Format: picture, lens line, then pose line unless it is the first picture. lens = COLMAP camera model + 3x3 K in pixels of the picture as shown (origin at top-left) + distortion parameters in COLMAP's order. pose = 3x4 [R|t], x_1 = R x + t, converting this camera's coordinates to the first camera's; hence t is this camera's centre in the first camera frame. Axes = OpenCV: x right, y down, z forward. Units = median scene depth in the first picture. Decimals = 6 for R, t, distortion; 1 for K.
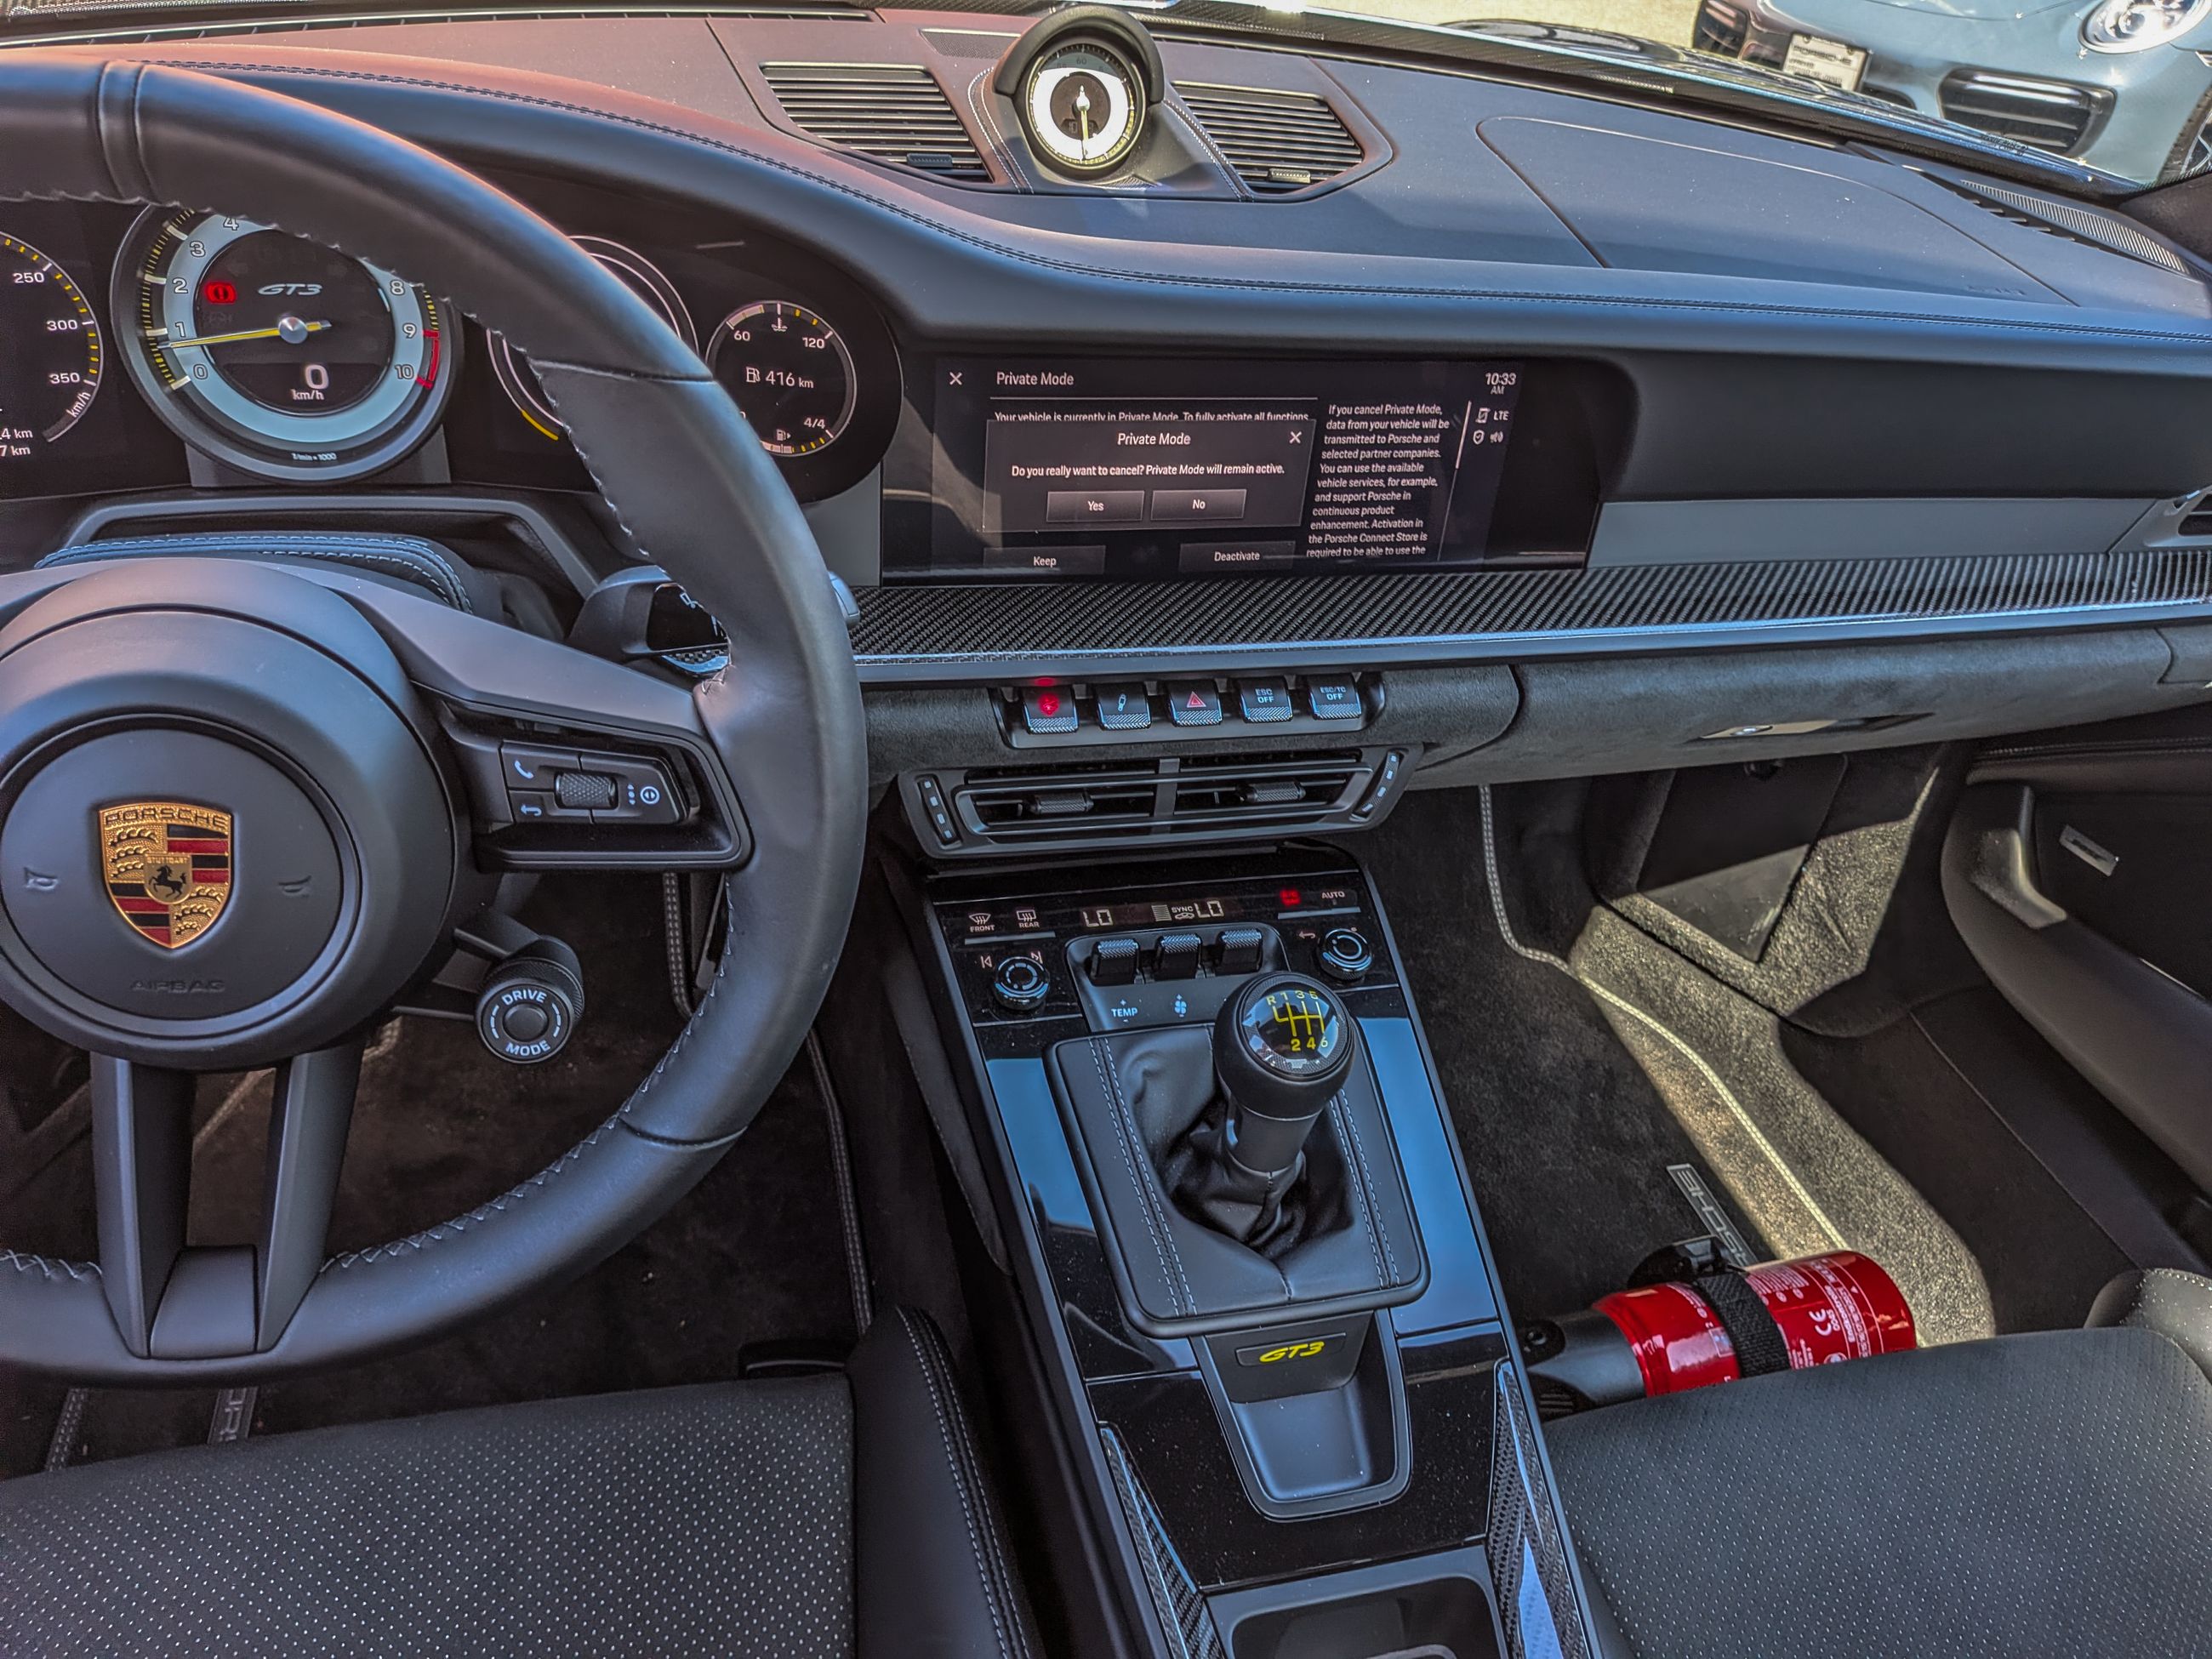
lens RADIAL K [[1567.2, 0, 1141.7], [0, 1567.2, 866.5], [0, 0, 1]] dist [0.019478, -0.051119]
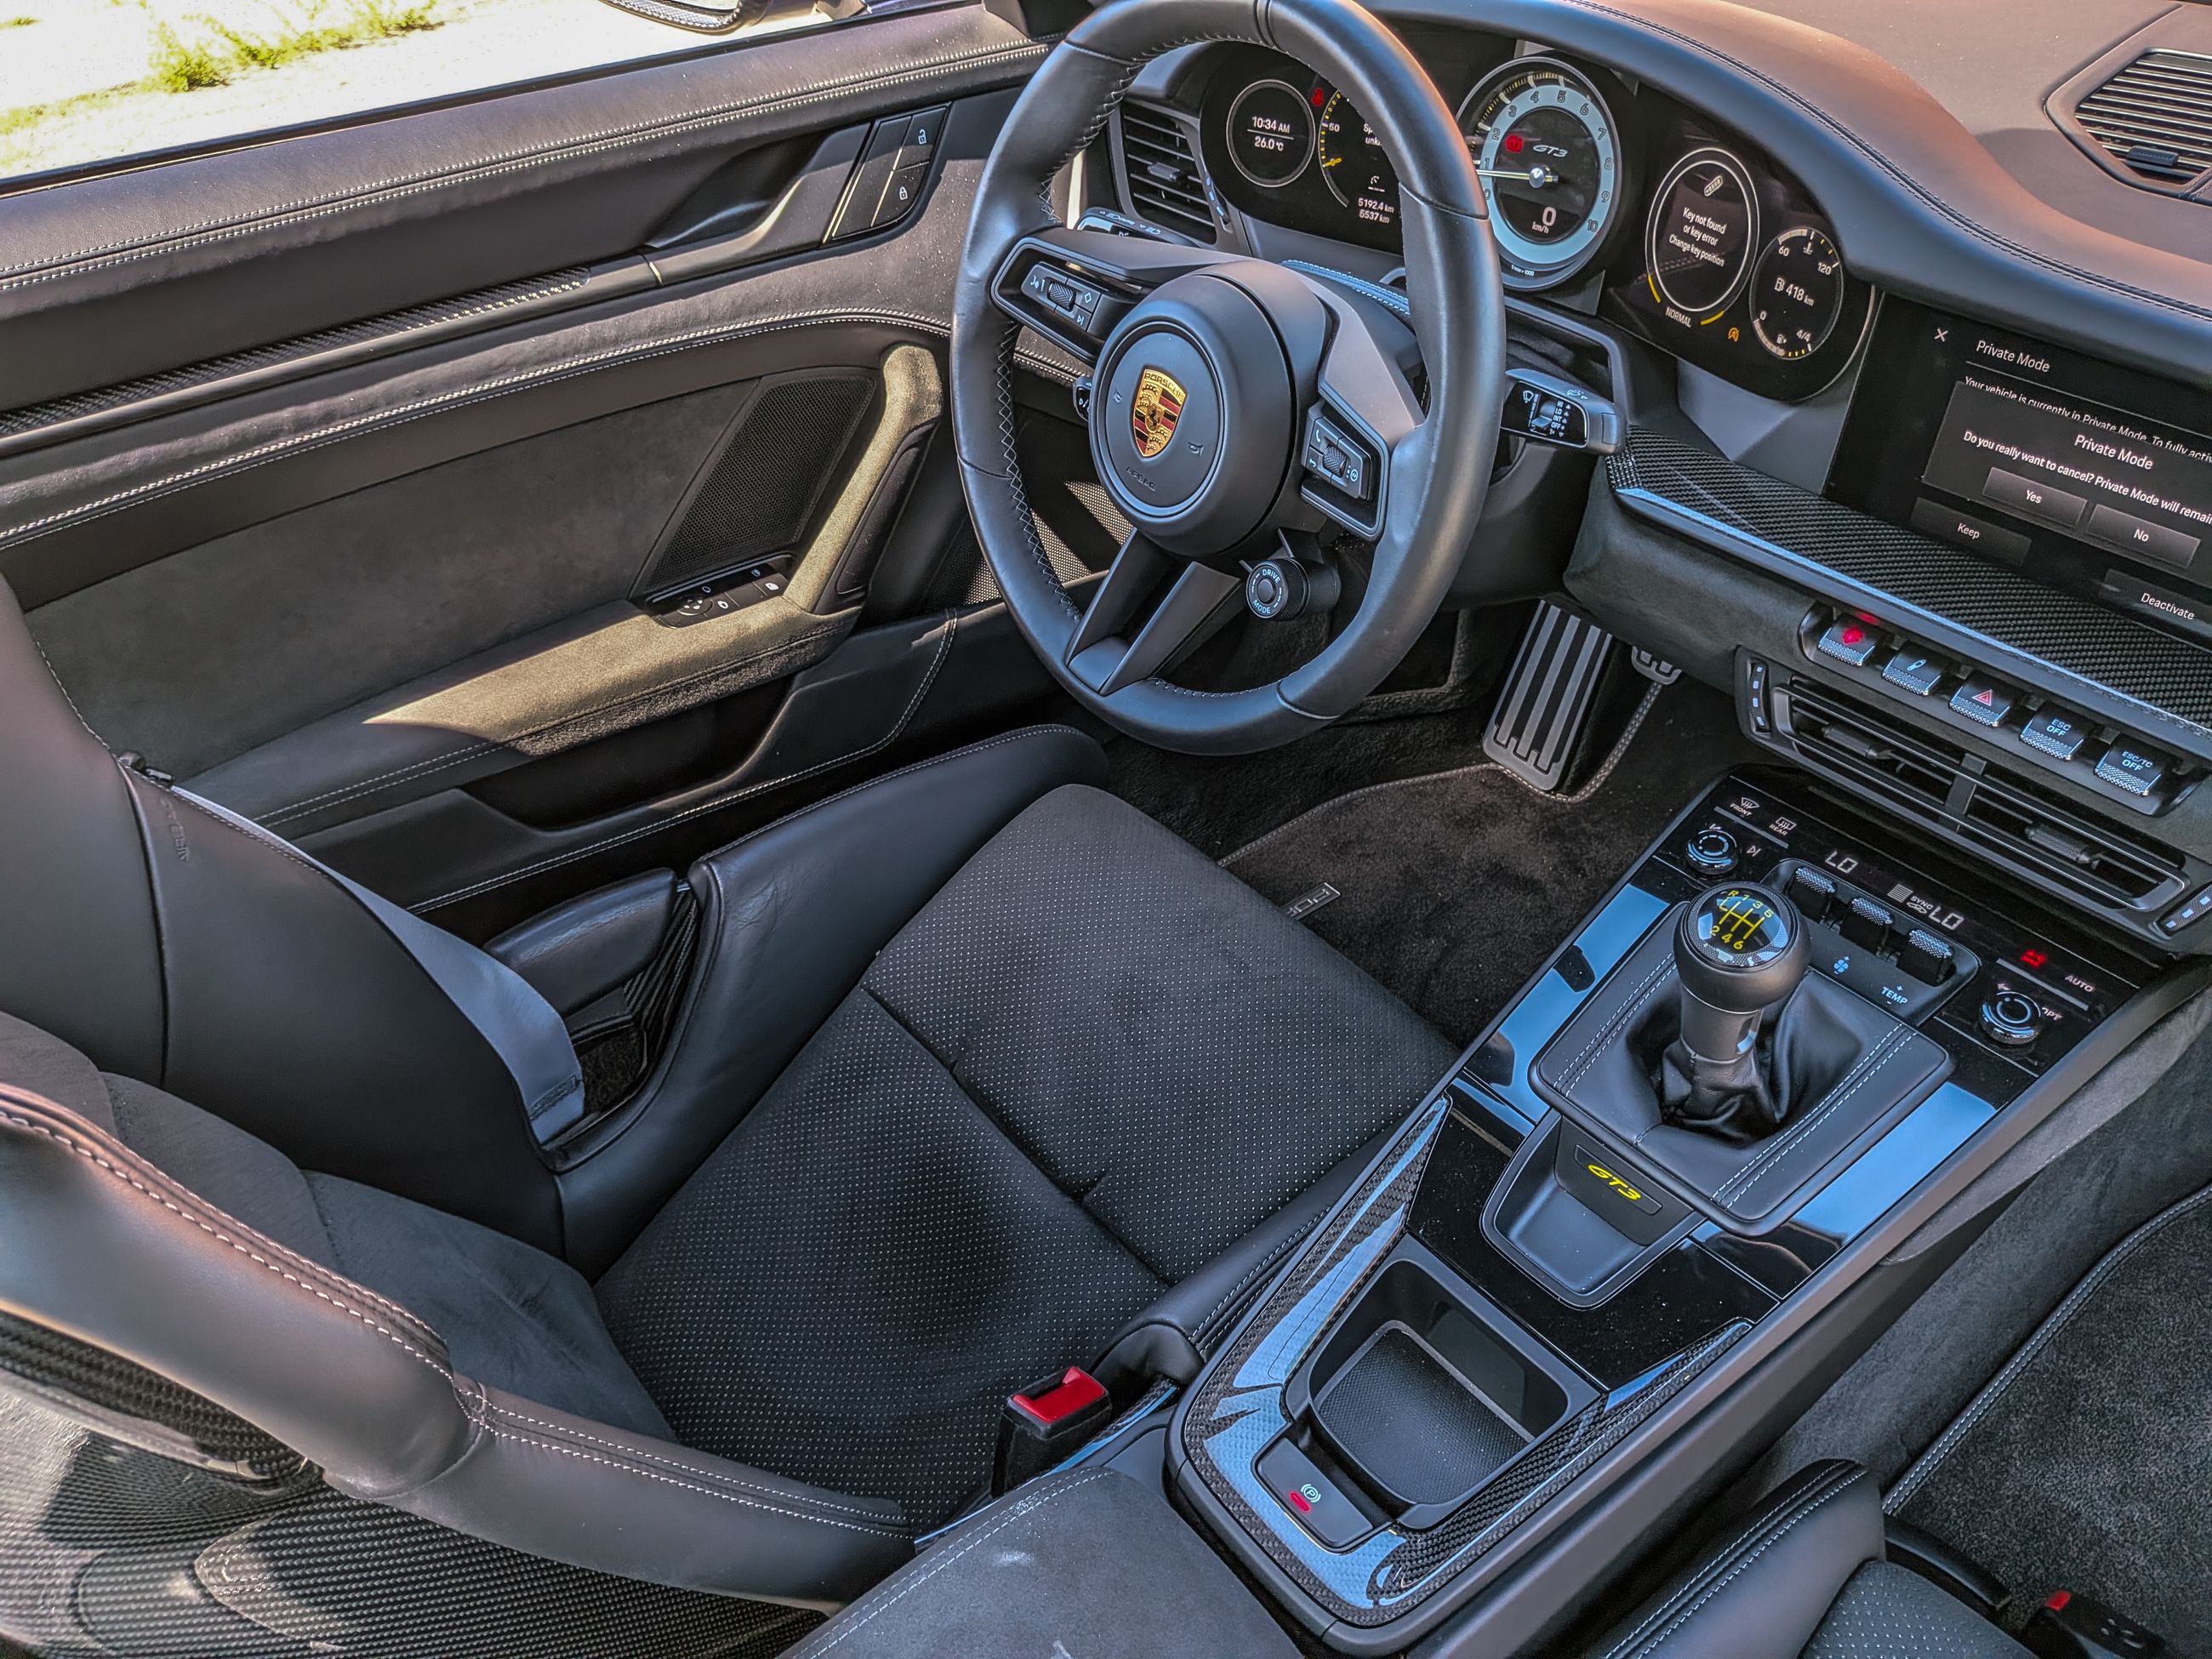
lens RADIAL K [[1567.2, 0, 1141.7], [0, 1567.2, 866.5], [0, 0, 1]] dist [0.019478, -0.051119]
pose [[0.430946, 0.498328, -0.752300, 0.619557], [-0.480195, 0.832486, 0.276369, -0.033630], [0.764001, 0.242151, 0.598051, 0.006037]]
